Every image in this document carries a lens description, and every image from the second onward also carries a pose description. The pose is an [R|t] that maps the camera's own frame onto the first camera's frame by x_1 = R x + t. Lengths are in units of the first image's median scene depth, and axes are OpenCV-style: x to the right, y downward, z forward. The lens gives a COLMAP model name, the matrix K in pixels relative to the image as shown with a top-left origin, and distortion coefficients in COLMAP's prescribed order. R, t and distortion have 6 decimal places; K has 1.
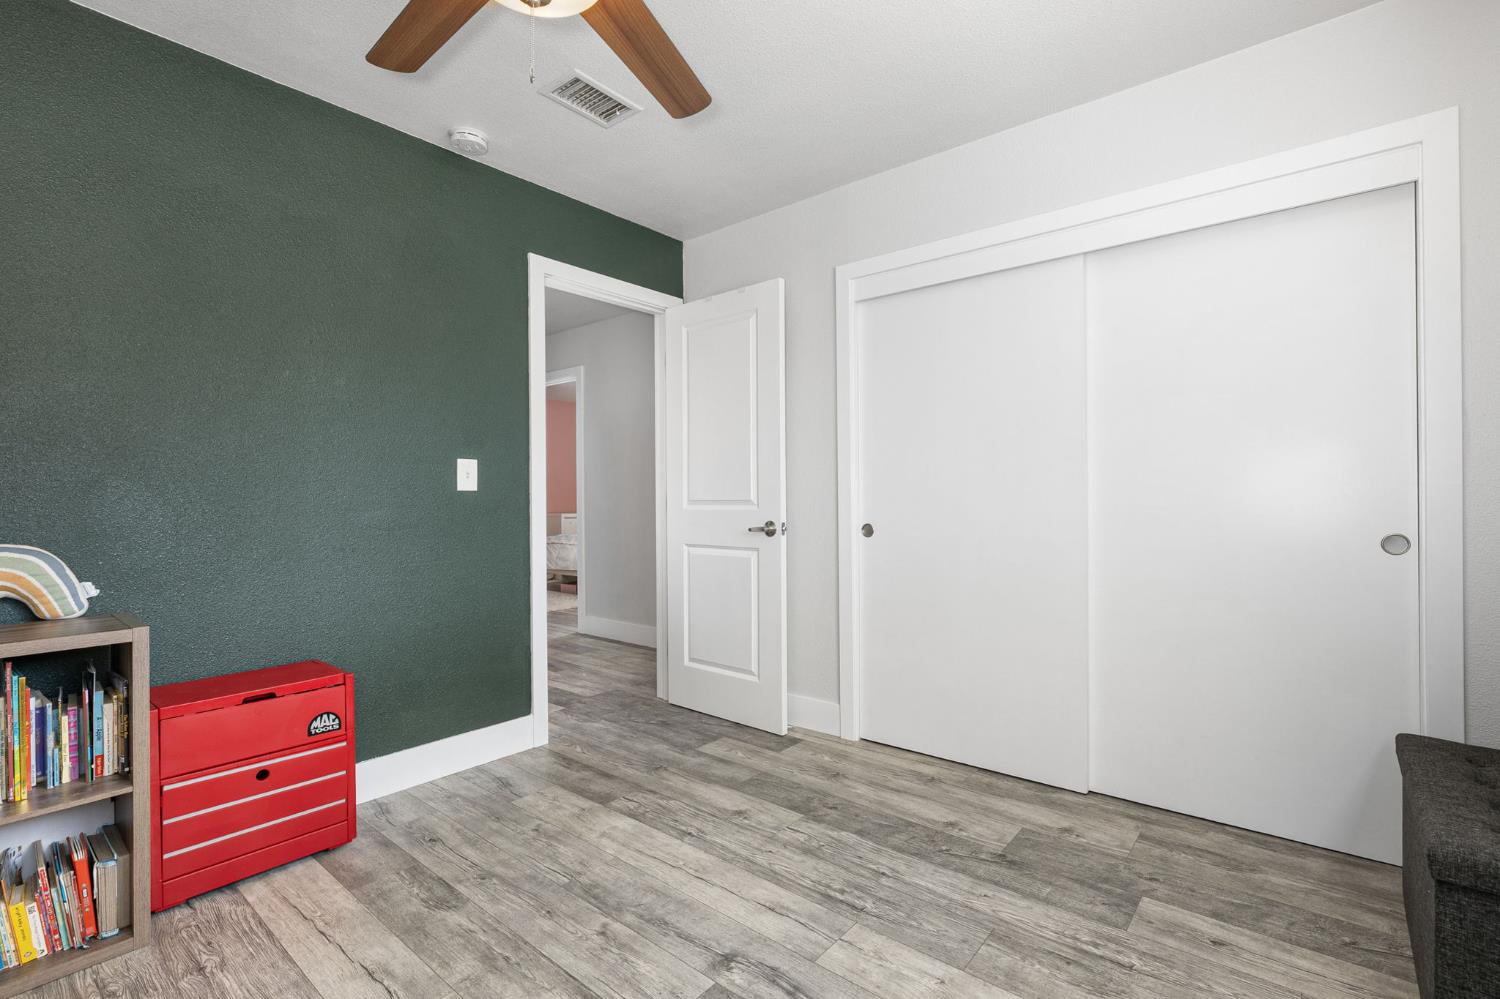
lens RADIAL K [[676.3, 0, 754.4], [0, 676.3, 494.8], [0, 0, 1]] dist [-0.000181, 0.000329]
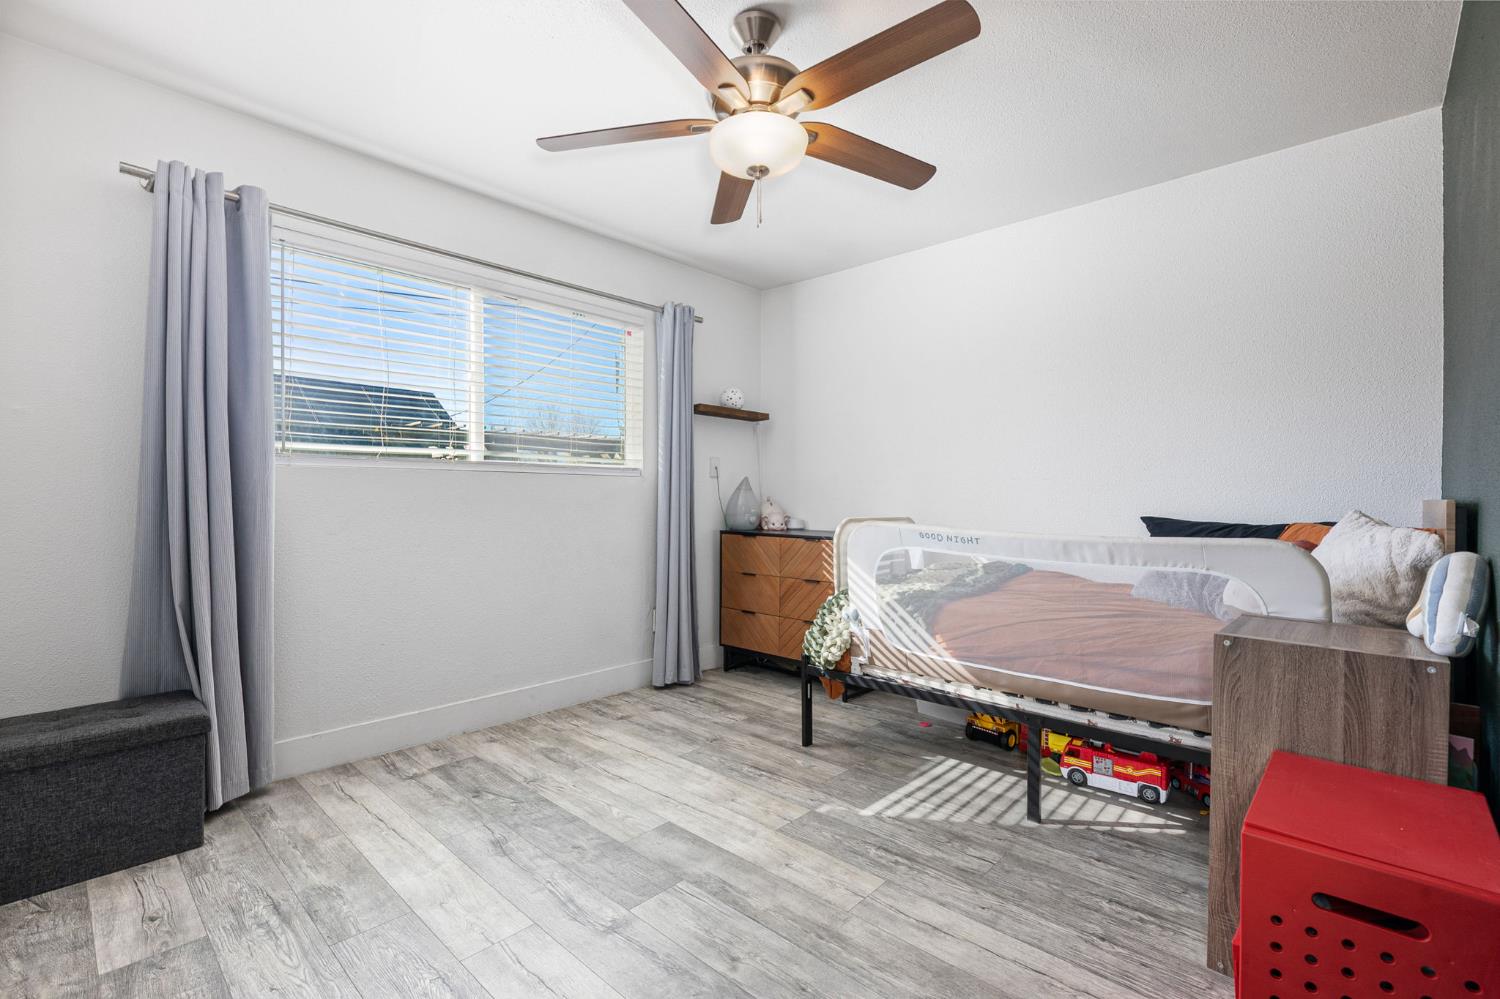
lens RADIAL K [[676.3, 0, 748.1], [0, 676.3, 506.0], [0, 0, 1]] dist [-0.000181, 0.000329]
pose [[-0.997991, 0.001748, 0.063327, -0.291883], [0.002404, 0.999944, 0.010295, 0.006916], [-0.063305, 0.010427, -0.997940, 1.850643]]
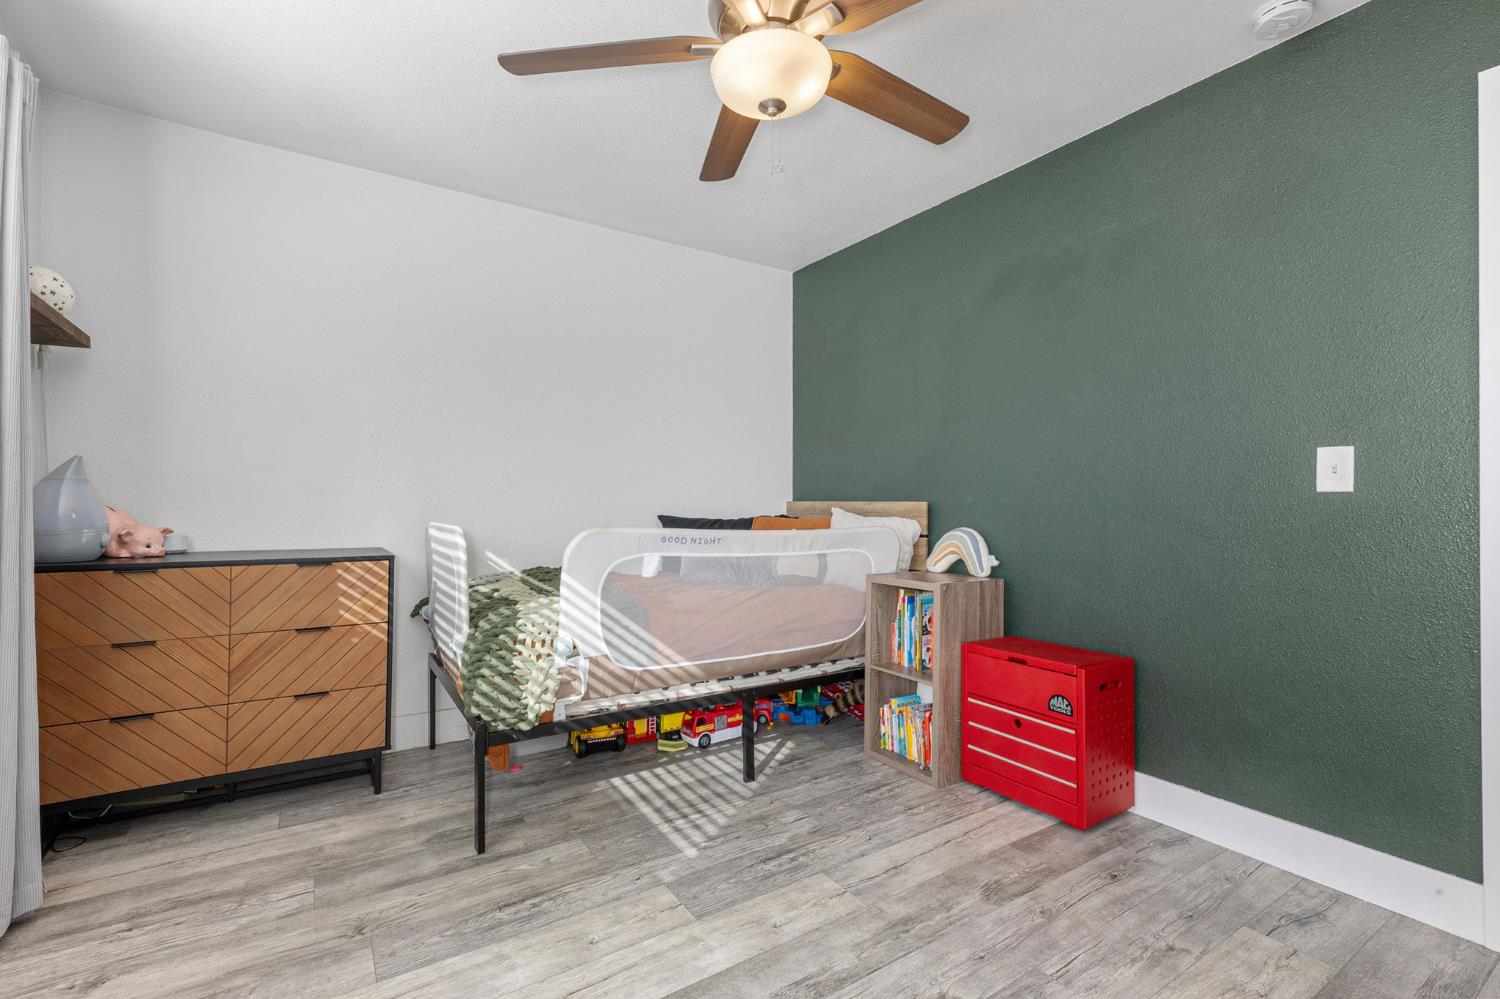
lens RADIAL K [[676.3, 0, 752.5], [0, 676.3, 500.8], [0, 0, 1]] dist [-0.000181, 0.000329]
pose [[-0.289945, 0.002546, -0.957040, 0.654310], [-0.001342, 0.999994, 0.003067, 0.003276], [0.957042, 0.002174, -0.289940, 0.974010]]
